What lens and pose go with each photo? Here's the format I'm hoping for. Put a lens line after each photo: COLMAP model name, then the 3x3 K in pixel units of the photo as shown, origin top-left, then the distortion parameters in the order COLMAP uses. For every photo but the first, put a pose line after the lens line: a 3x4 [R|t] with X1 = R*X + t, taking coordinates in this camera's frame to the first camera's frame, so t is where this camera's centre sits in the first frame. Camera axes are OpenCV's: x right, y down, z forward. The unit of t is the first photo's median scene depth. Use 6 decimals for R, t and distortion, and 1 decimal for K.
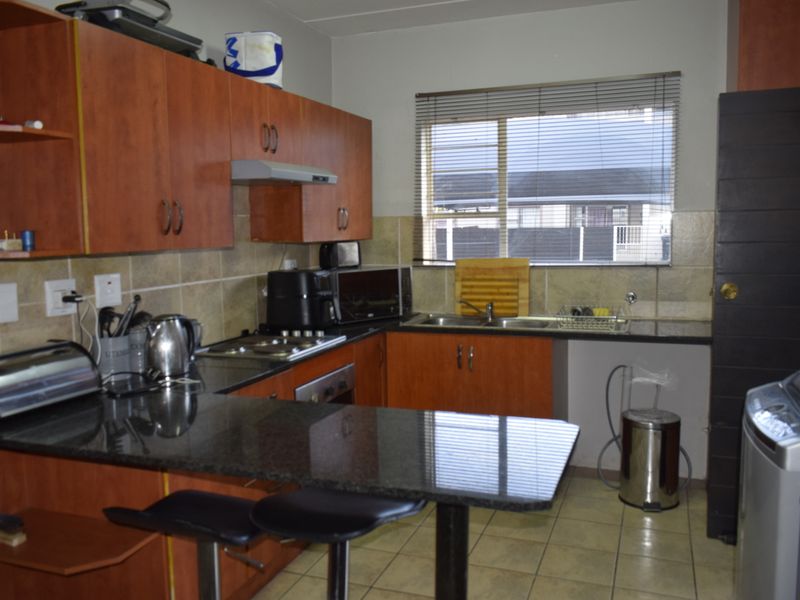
lens RADIAL K [[694.3, 0, 400.0], [0, 694.3, 300.0], [0, 0, 1]] dist [-0.017446, -0.005183]
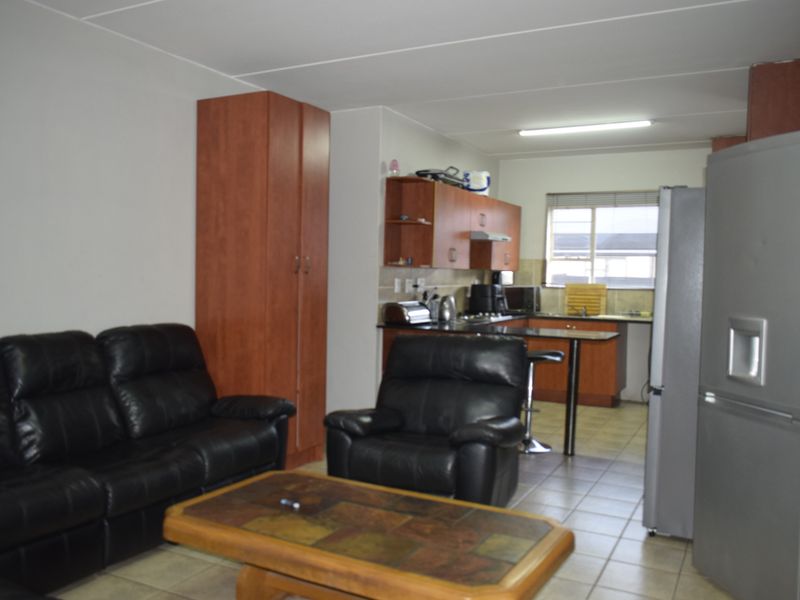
lens RADIAL K [[694.3, 0, 400.0], [0, 694.3, 300.0], [0, 0, 1]] dist [-0.017446, -0.005183]
pose [[0.991967, 0.039936, -0.120024, -0.152455], [-0.047671, 0.996920, -0.062281, 0.138913], [0.117167, 0.067502, 0.990816, -0.995934]]
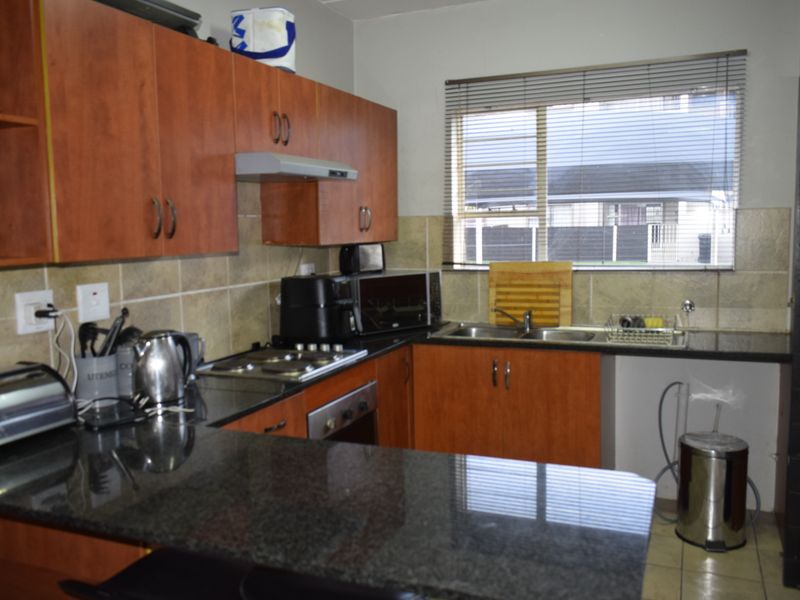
lens RADIAL K [[694.3, 0, 400.0], [0, 694.3, 300.0], [0, 0, 1]] dist [-0.017446, -0.005183]
pose [[0.999165, 0.000143, -0.040847, 0.000473], [-0.000107, 1.000000, 0.000891, -0.012986], [0.040847, -0.000886, 0.999165, 0.105797]]
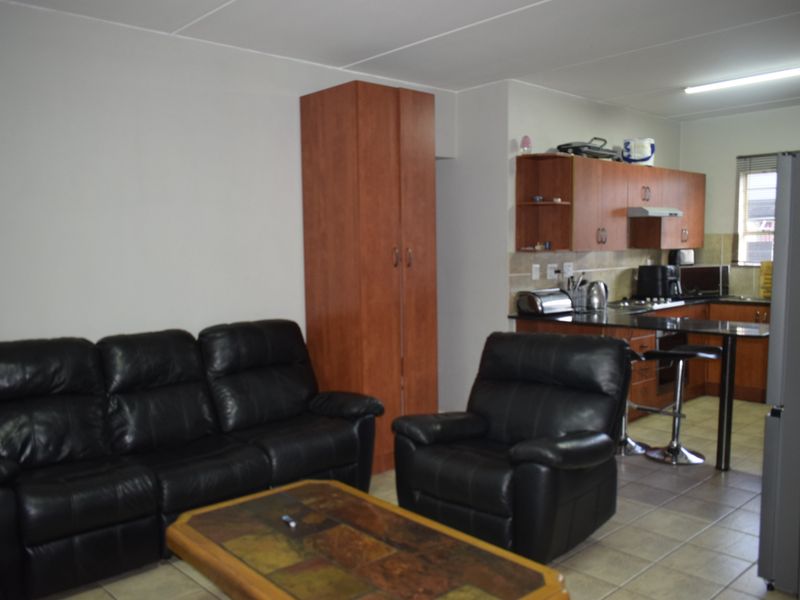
lens RADIAL K [[694.3, 0, 400.0], [0, 694.3, 300.0], [0, 0, 1]] dist [-0.017446, -0.005183]
pose [[0.896182, 0.036705, -0.442165, 0.050250], [-0.045149, 0.998943, -0.008583, 0.090749], [0.441383, 0.027655, 0.896893, -0.865108]]
